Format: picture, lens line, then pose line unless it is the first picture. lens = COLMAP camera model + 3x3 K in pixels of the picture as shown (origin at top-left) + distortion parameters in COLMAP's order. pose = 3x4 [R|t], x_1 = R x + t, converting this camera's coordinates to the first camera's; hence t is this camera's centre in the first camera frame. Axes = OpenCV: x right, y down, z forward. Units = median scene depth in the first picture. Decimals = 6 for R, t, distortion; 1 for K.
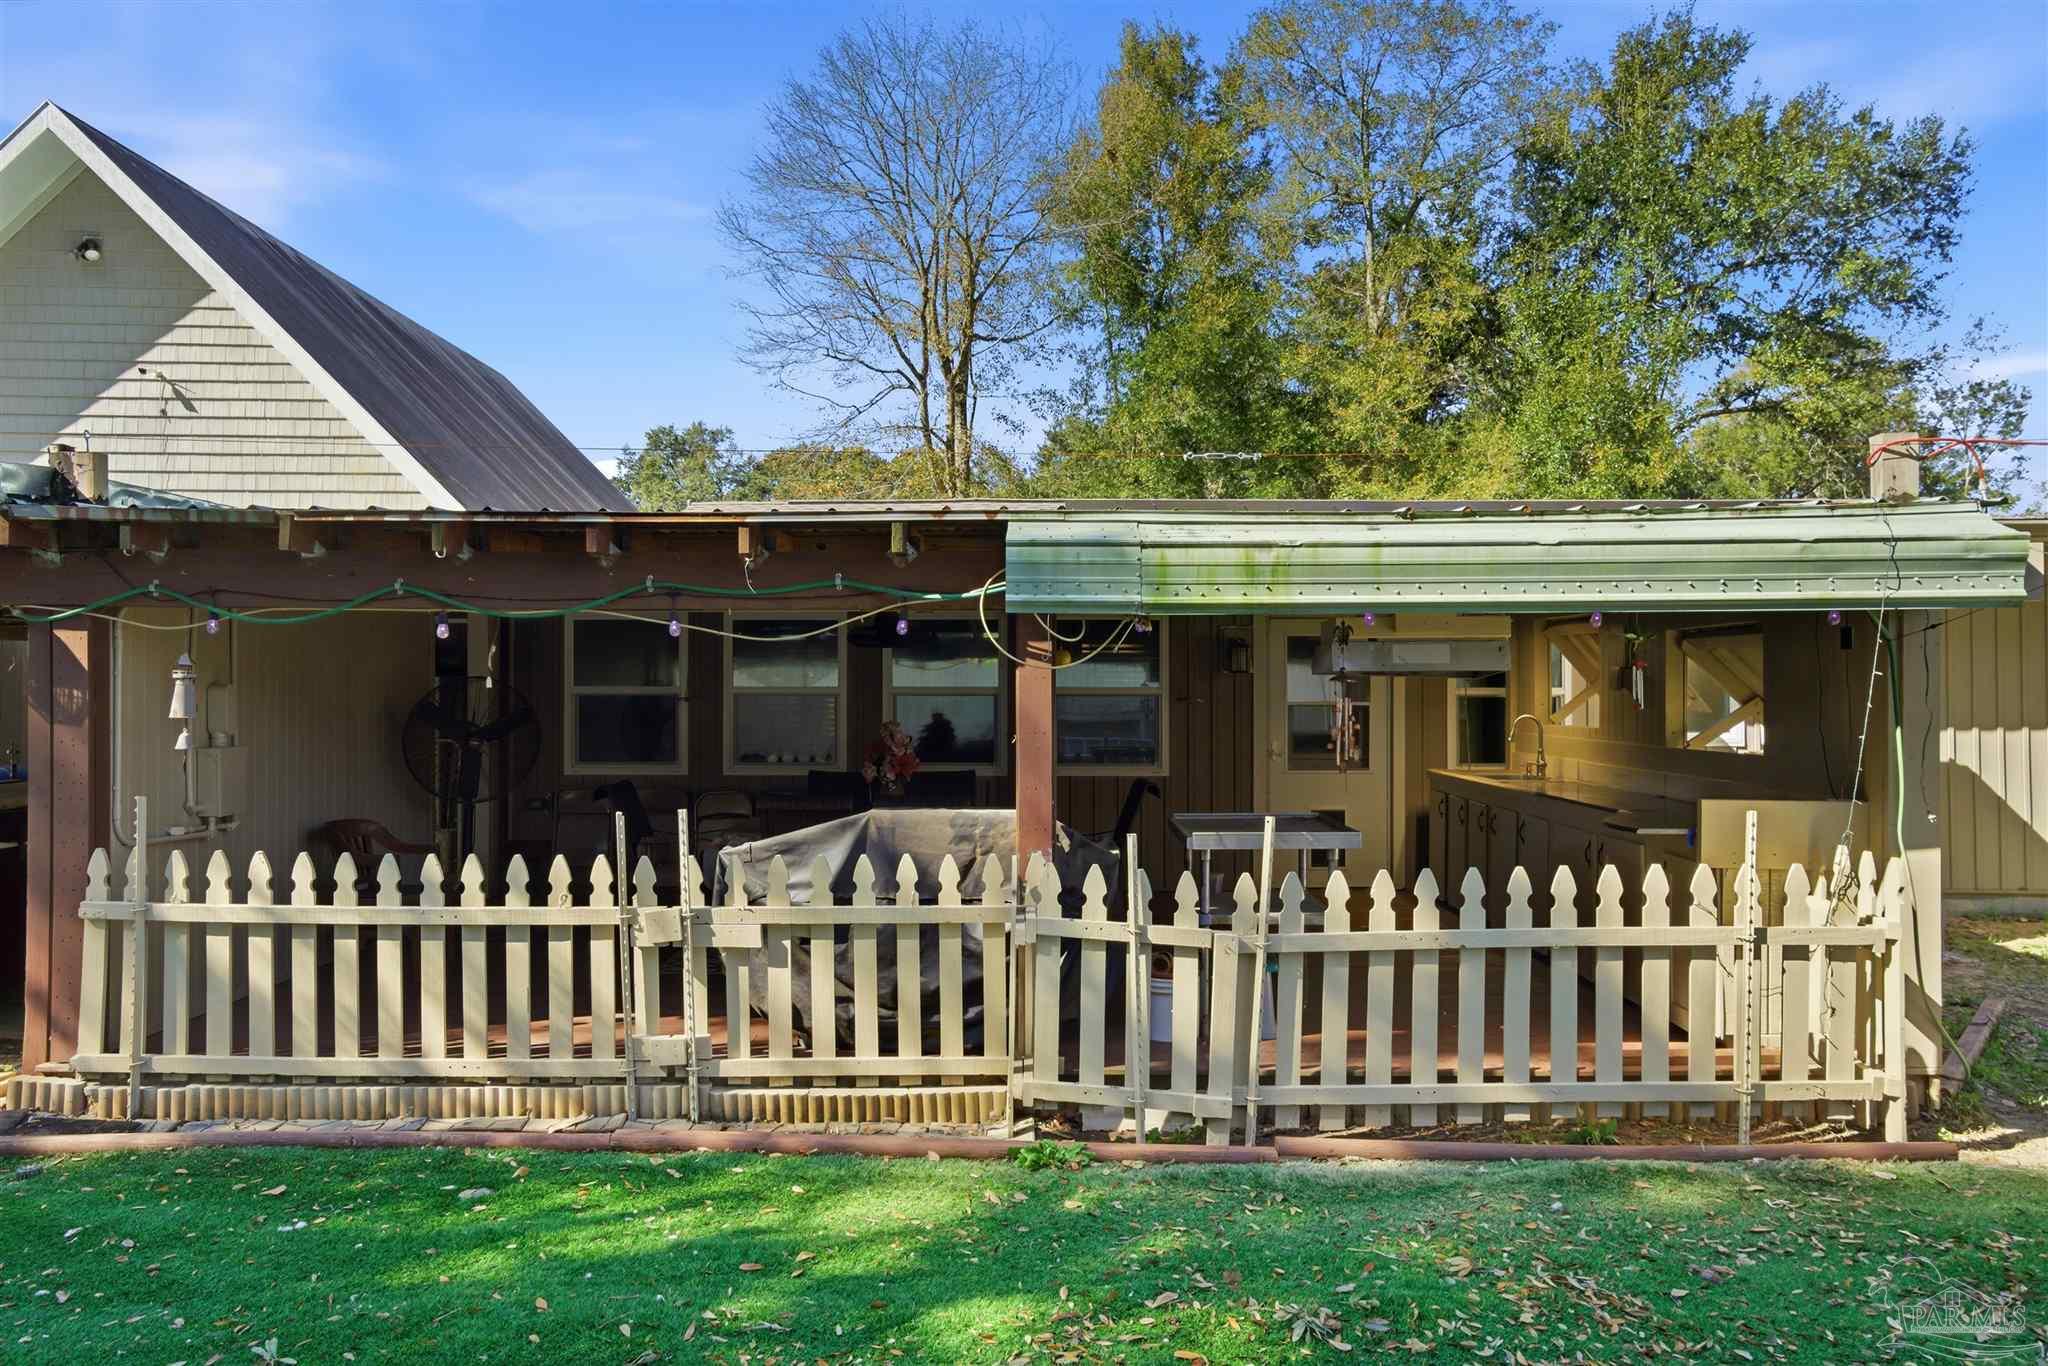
lens RADIAL K [[1446.2, 0, 1022.0], [0, 1446.2, 623.7], [0, 0, 1]] dist [0.004235, 0.001232]
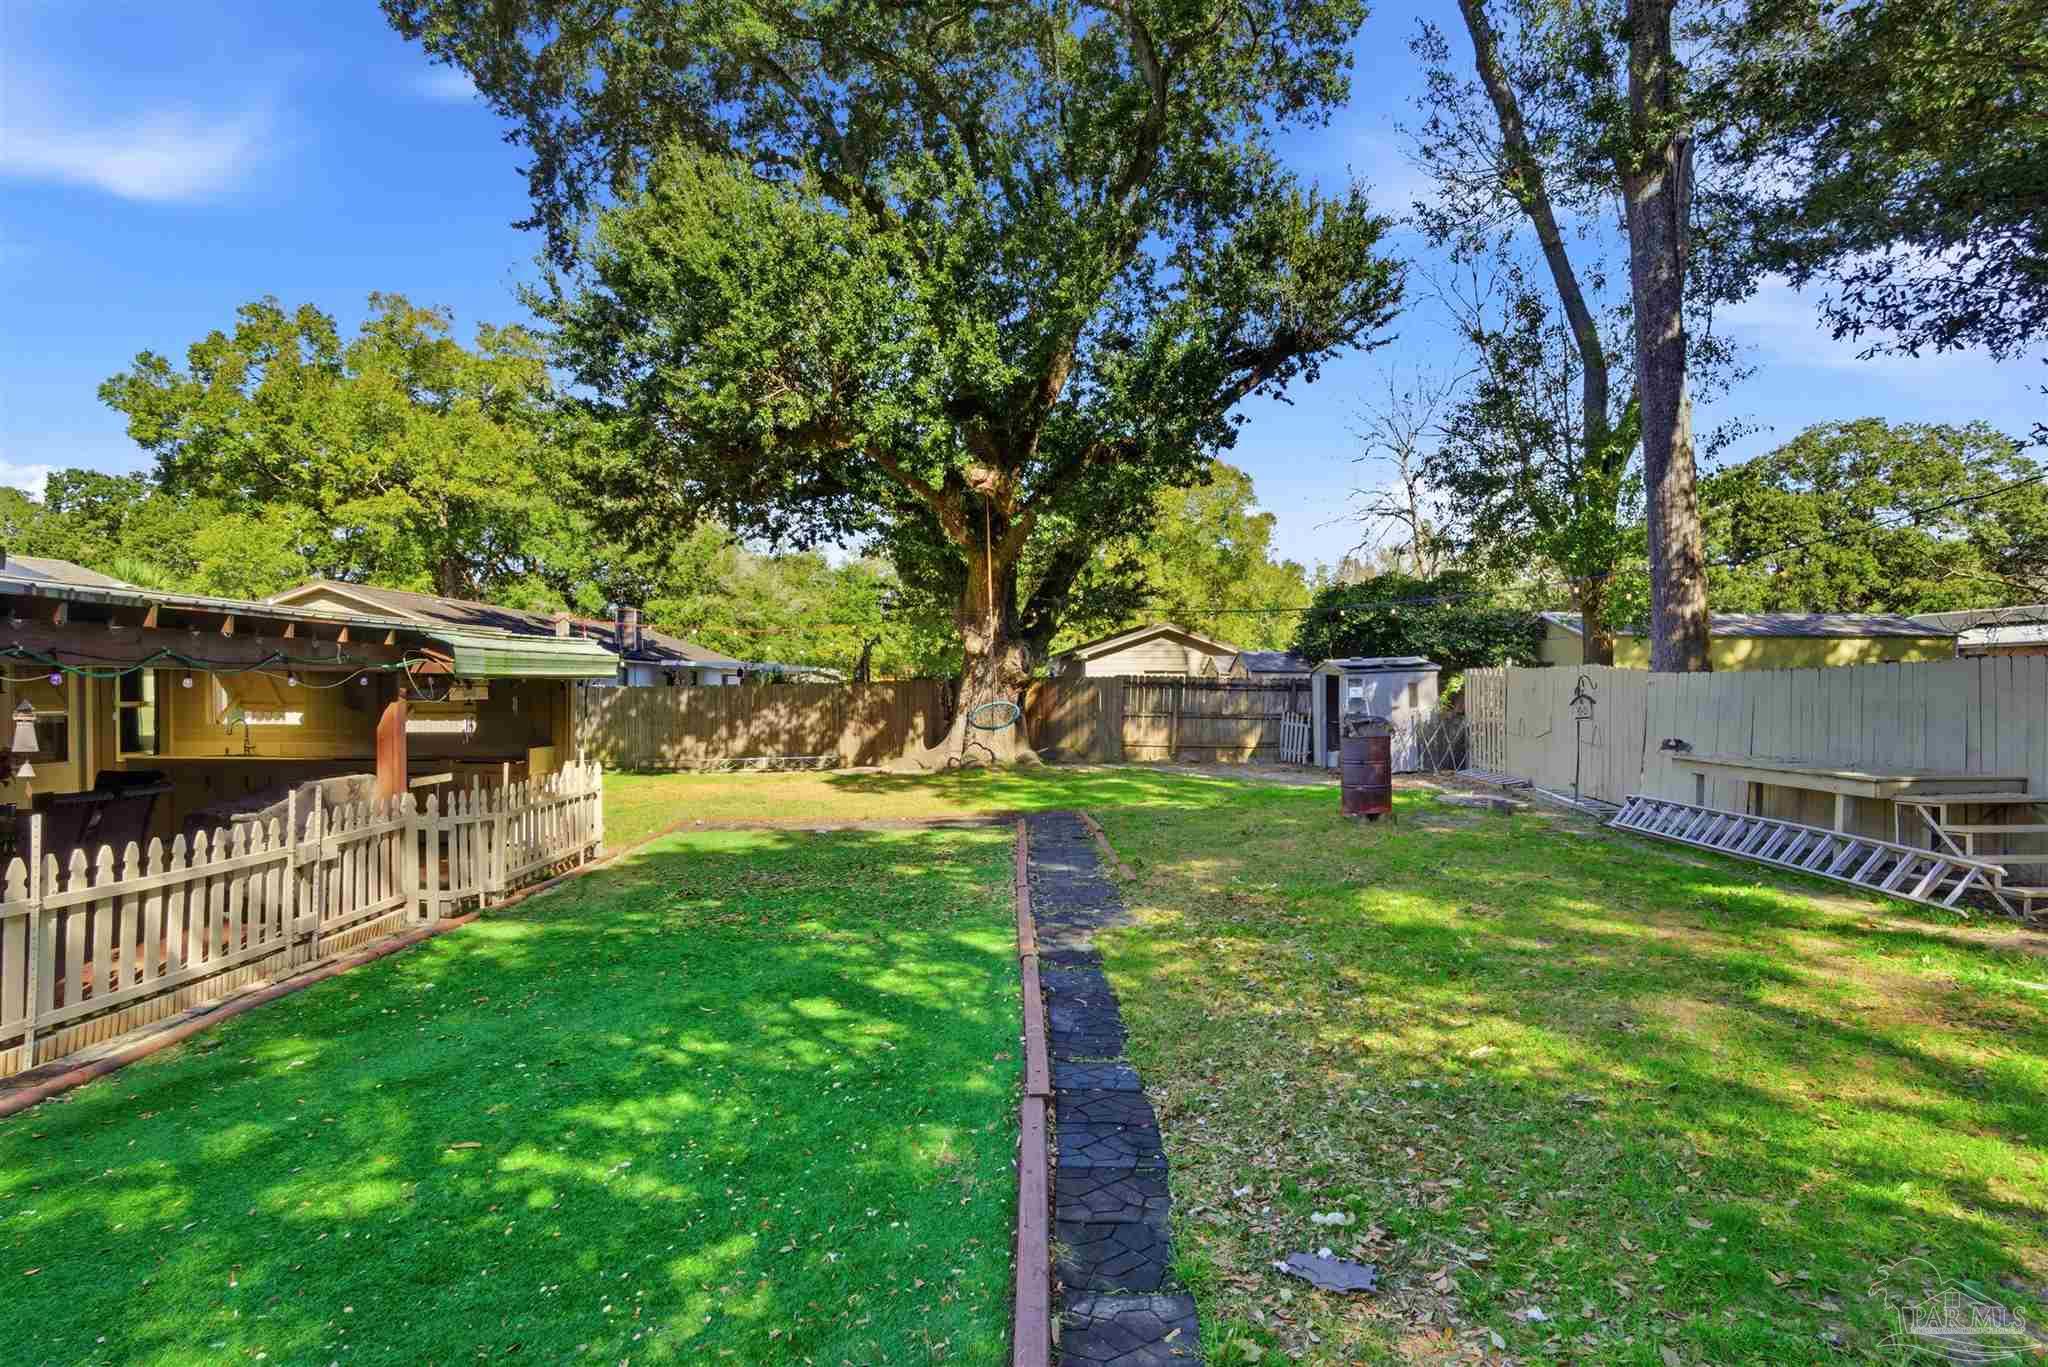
lens RADIAL K [[1095.6, 0, 1024.3], [0, 1095.6, 681.9], [0, 0, 1]] dist [-0.046176, 0.011542]
pose [[-0.014218, 0.005695, 0.999883, -1.539642], [0.001356, 0.999983, -0.005676, 0.010131], [-0.999898, 0.001275, -0.014226, 0.144749]]
